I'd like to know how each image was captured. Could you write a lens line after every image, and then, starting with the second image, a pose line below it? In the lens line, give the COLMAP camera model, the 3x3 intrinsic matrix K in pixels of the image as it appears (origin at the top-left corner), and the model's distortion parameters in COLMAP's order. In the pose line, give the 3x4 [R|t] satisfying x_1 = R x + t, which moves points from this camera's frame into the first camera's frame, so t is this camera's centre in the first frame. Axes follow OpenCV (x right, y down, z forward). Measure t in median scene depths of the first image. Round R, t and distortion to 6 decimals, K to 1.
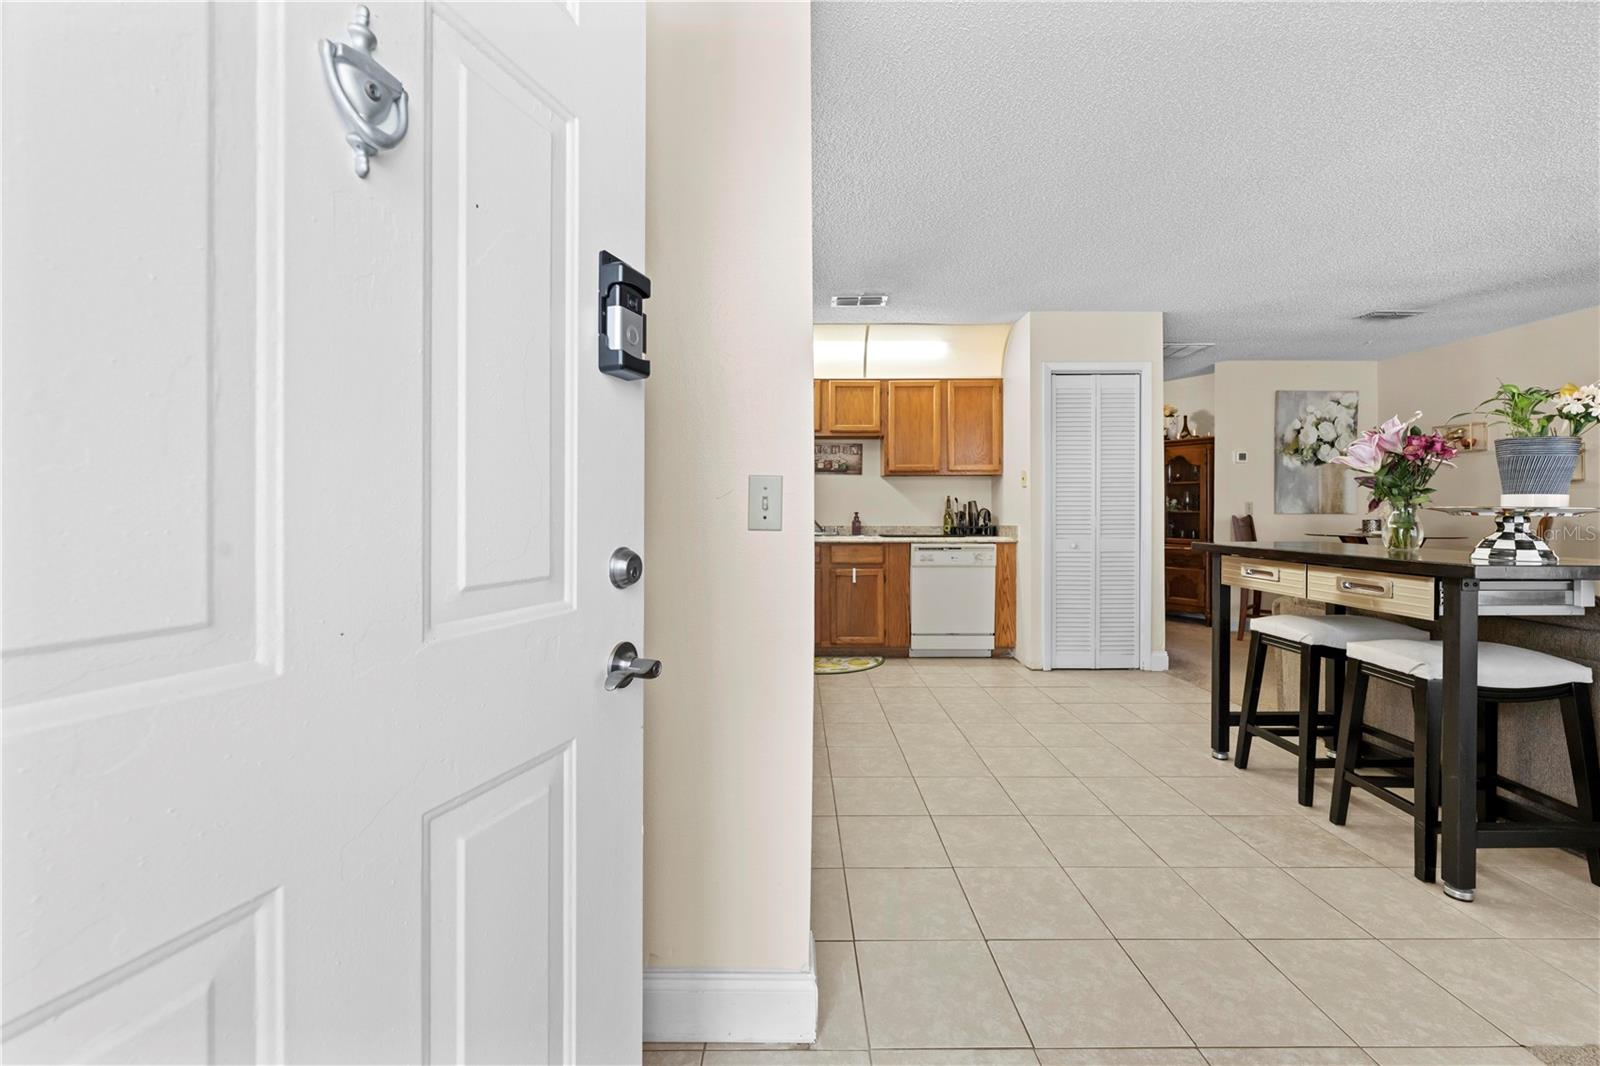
lens RADIAL K [[648.4, 0, 801.4], [0, 648.4, 513.1], [0, 0, 1]] dist [-0.001561, 0.000245]
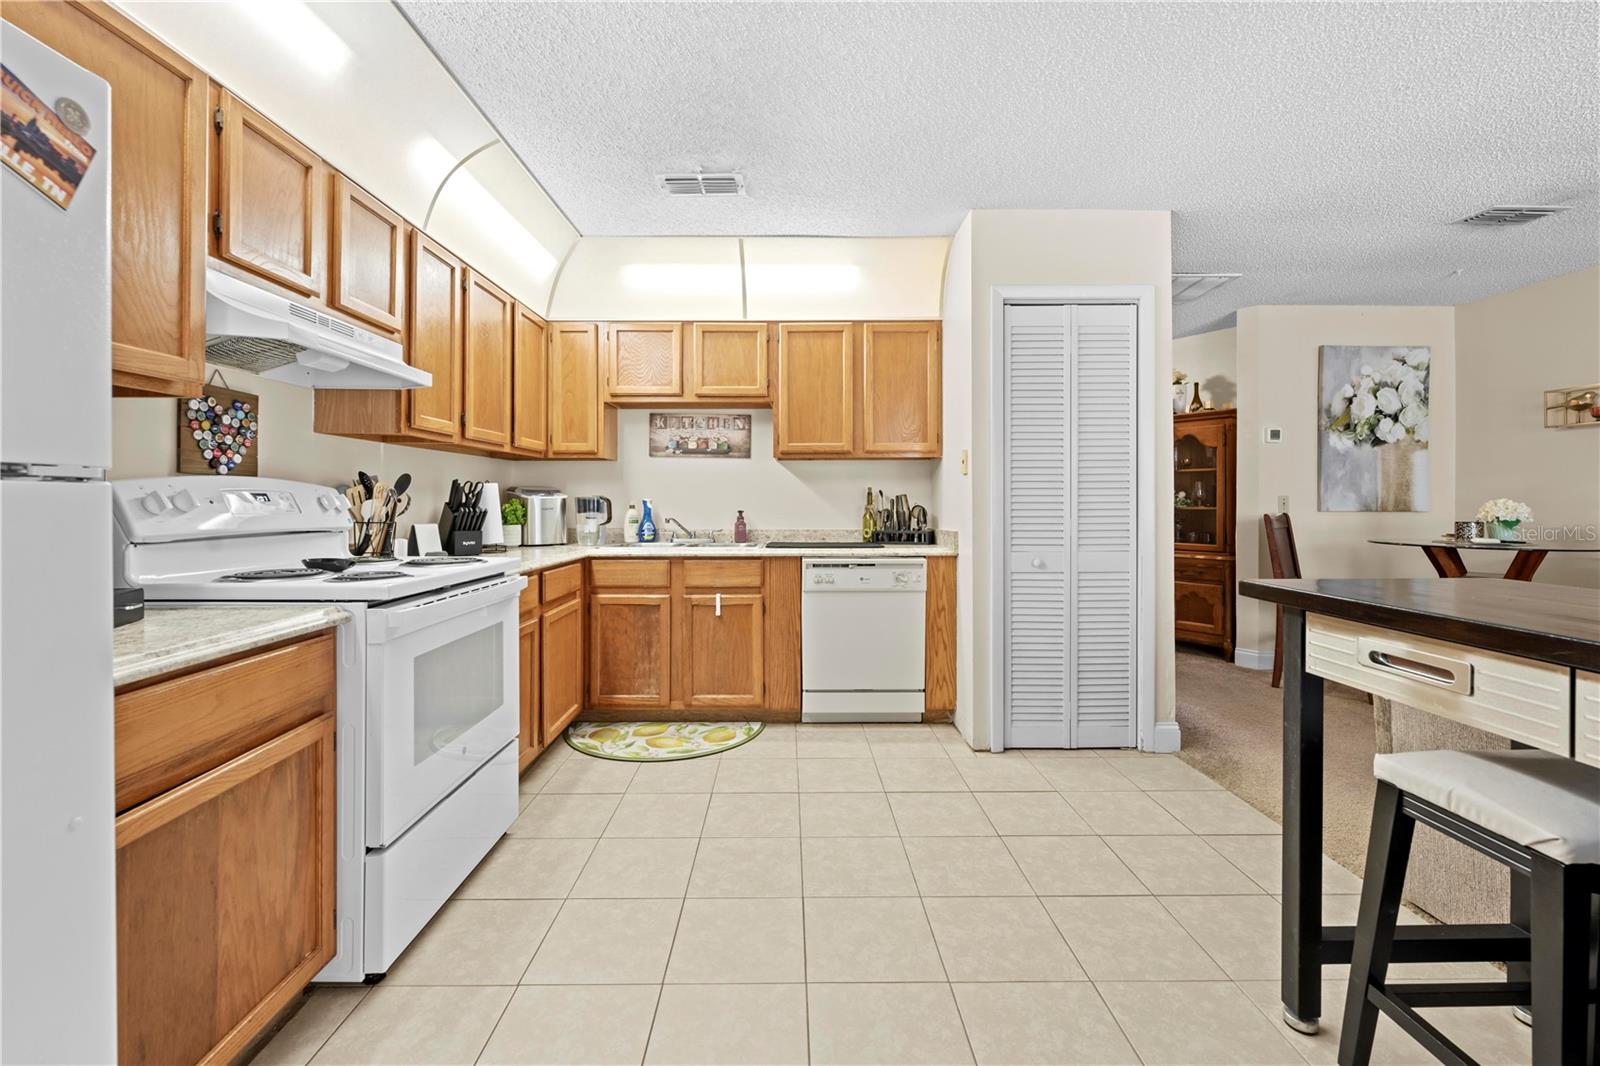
lens RADIAL K [[648.4, 0, 803.0], [0, 648.4, 503.1], [0, 0, 1]] dist [-0.001561, 0.000245]
pose [[0.999990, -0.000618, 0.004434, 0.177085], [0.000629, 0.999997, -0.002412, -0.009157], [-0.004433, 0.002415, 0.999987, 0.337603]]
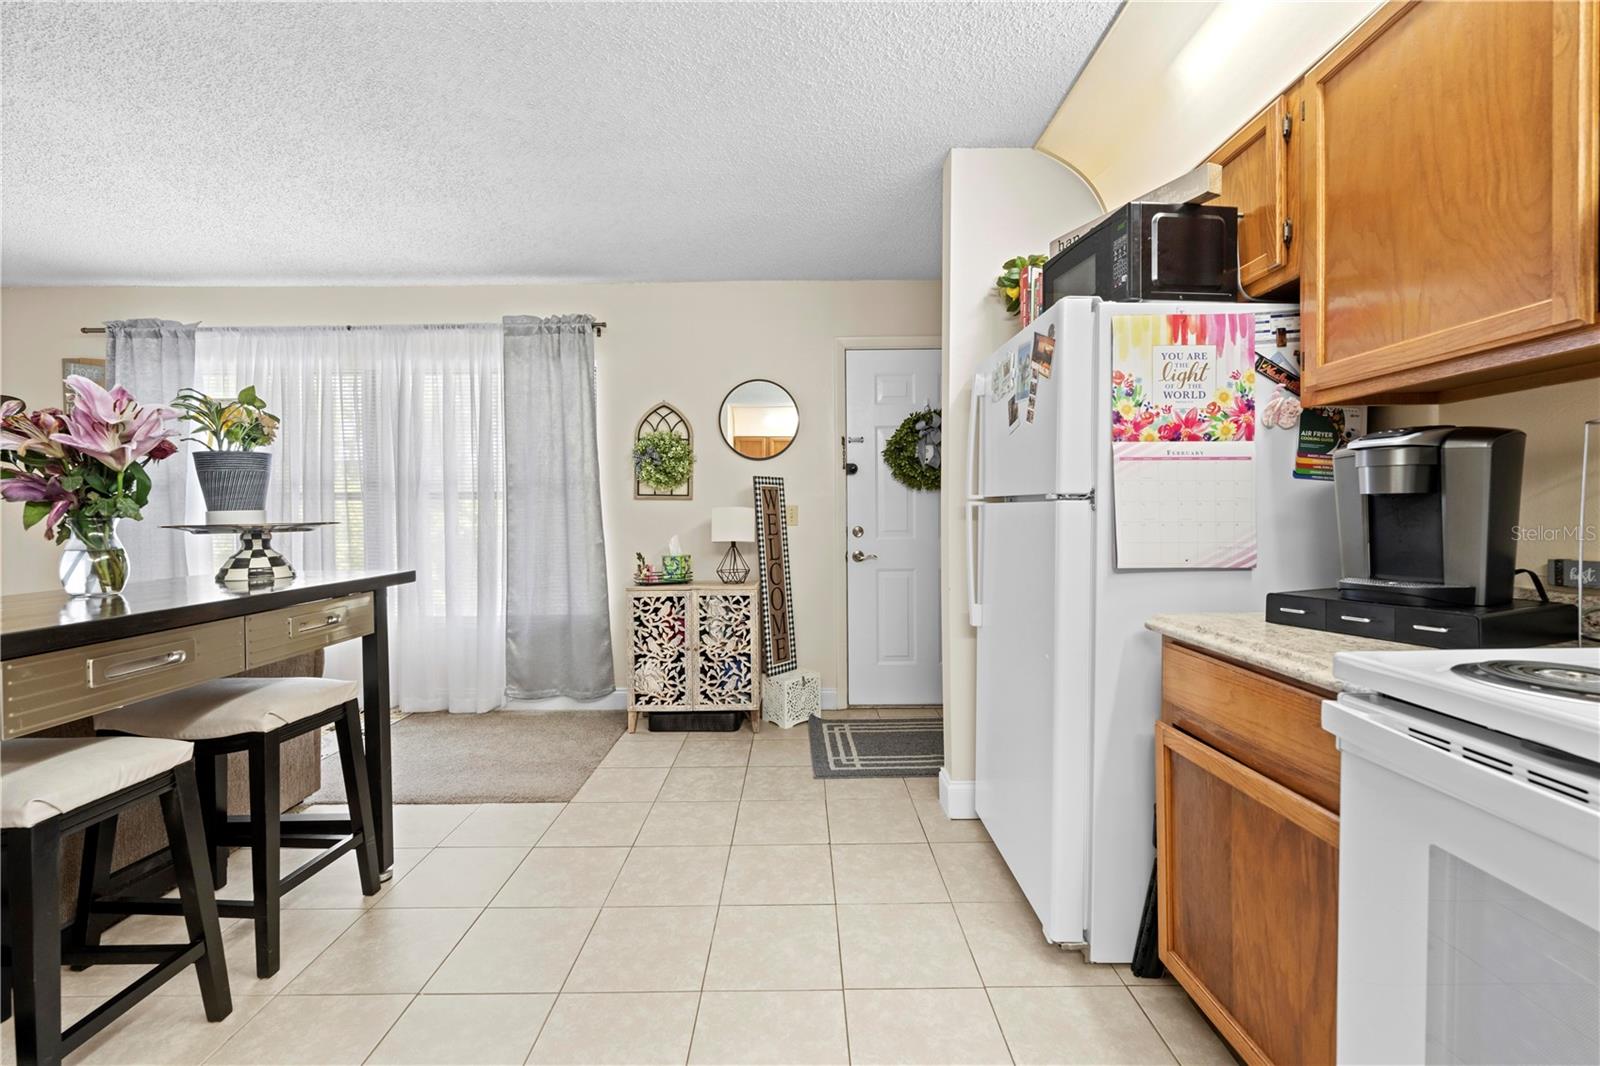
lens RADIAL K [[648.4, 0, 789.1], [0, 648.4, 521.8], [0, 0, 1]] dist [-0.001561, 0.000245]
pose [[-0.999802, 0.007100, 0.018589, 0.125128], [0.007474, 0.999769, 0.020131, -0.012137], [-0.018441, 0.020266, -0.999625, 0.864653]]
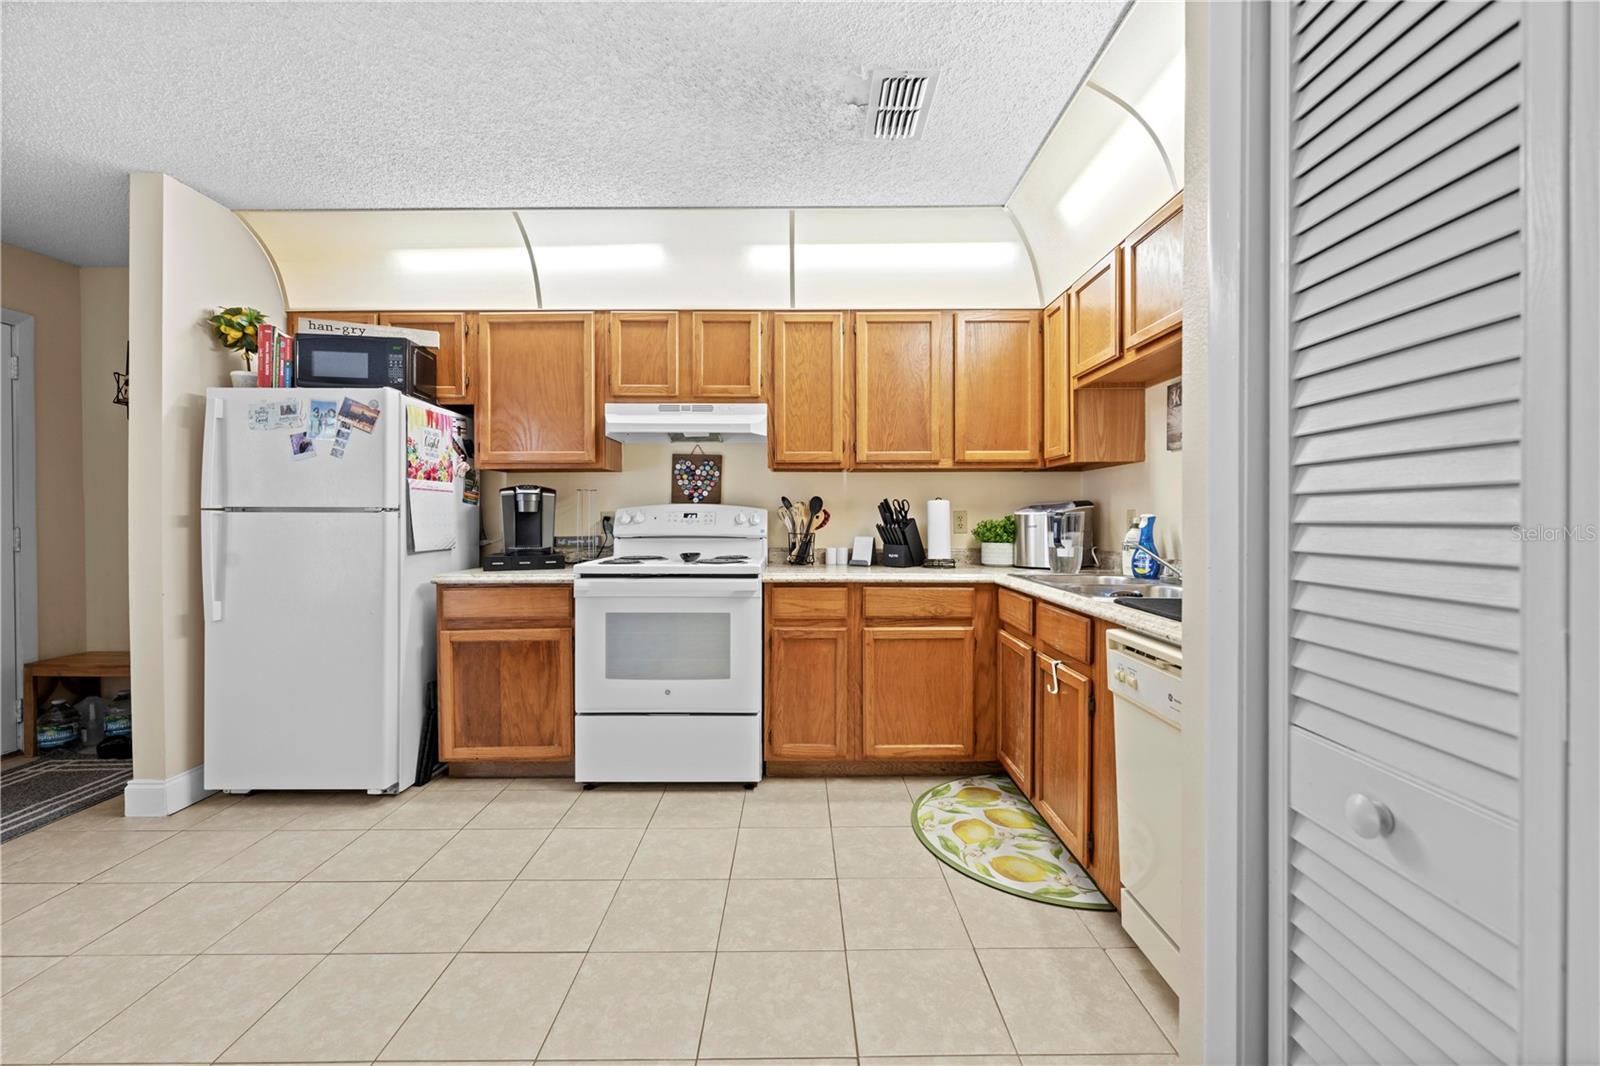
lens RADIAL K [[648.4, 0, 806.4], [0, 648.4, 524.4], [0, 0, 1]] dist [-0.001561, 0.000245]
pose [[-0.000695, 0.009664, -0.999953, 0.551475], [-0.004501, 0.999943, 0.009667, -0.011813], [0.999990, 0.004508, -0.000651, 0.878044]]
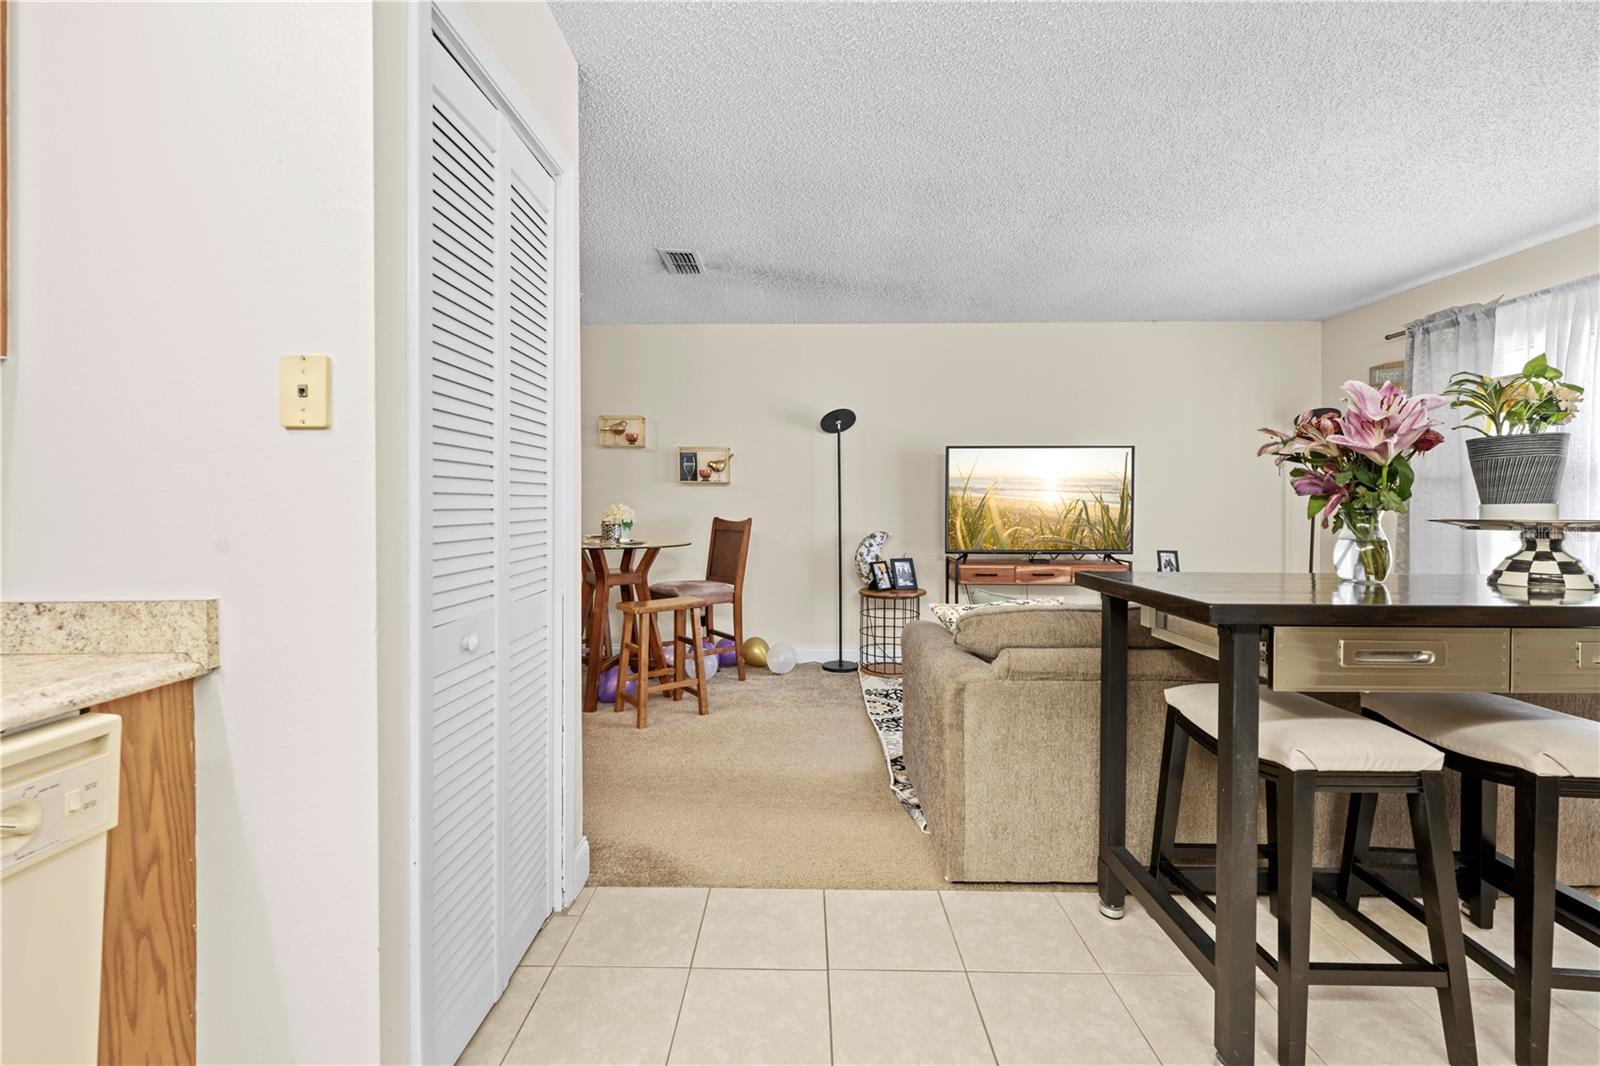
lens RADIAL K [[648.4, 0, 809.5], [0, 648.4, 510.0], [0, 0, 1]] dist [-0.001561, 0.000245]
pose [[0.018695, -0.005428, 0.999810, 0.124103], [-0.000668, 0.999985, 0.005441, -0.011979], [-0.999825, -0.000770, 0.018691, 0.837919]]
